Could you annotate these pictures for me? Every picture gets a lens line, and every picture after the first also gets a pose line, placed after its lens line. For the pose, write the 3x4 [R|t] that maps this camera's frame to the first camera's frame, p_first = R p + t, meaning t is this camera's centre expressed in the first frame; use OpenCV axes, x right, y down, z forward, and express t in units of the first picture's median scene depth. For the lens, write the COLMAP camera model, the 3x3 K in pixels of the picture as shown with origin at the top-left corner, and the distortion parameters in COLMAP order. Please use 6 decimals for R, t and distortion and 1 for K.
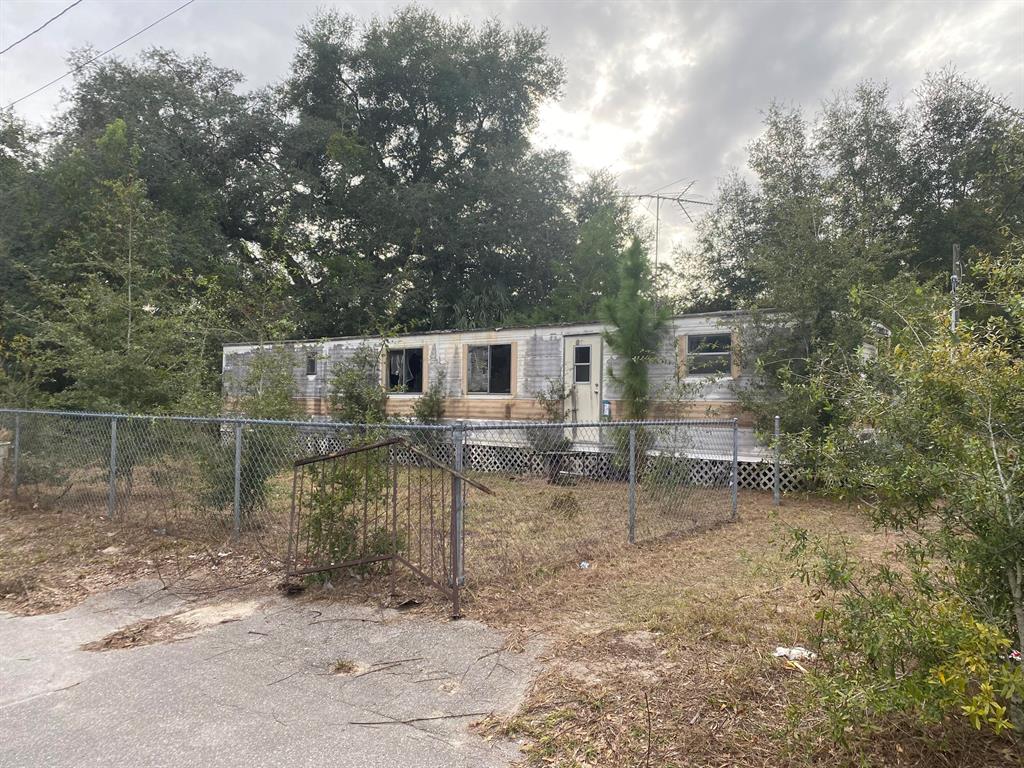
lens RADIAL K [[779.1, 0, 512.0], [0, 779.1, 384.0], [0, 0, 1]] dist [0.034337, -0.033491]
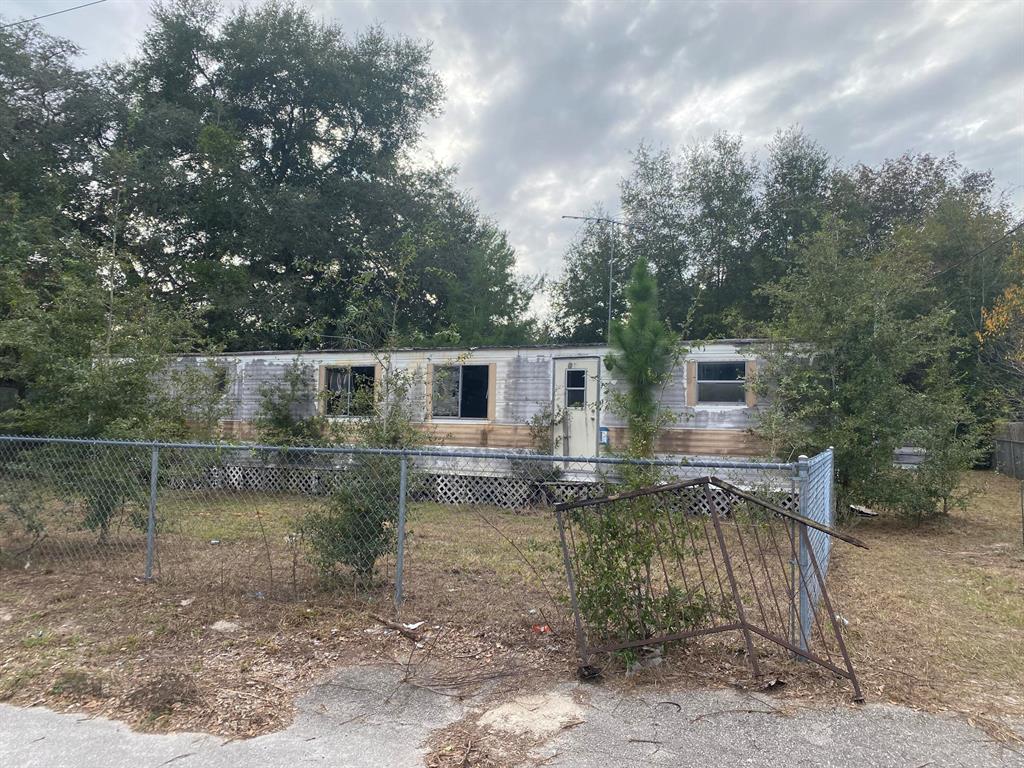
lens RADIAL K [[779.1, 0, 512.0], [0, 779.1, 384.0], [0, 0, 1]] dist [0.034337, -0.033491]
pose [[0.966512, 0.024983, 0.255402, -0.210595], [-0.017042, 0.999302, -0.033257, 0.001521], [-0.256055, 0.027790, 0.966263, 0.098123]]
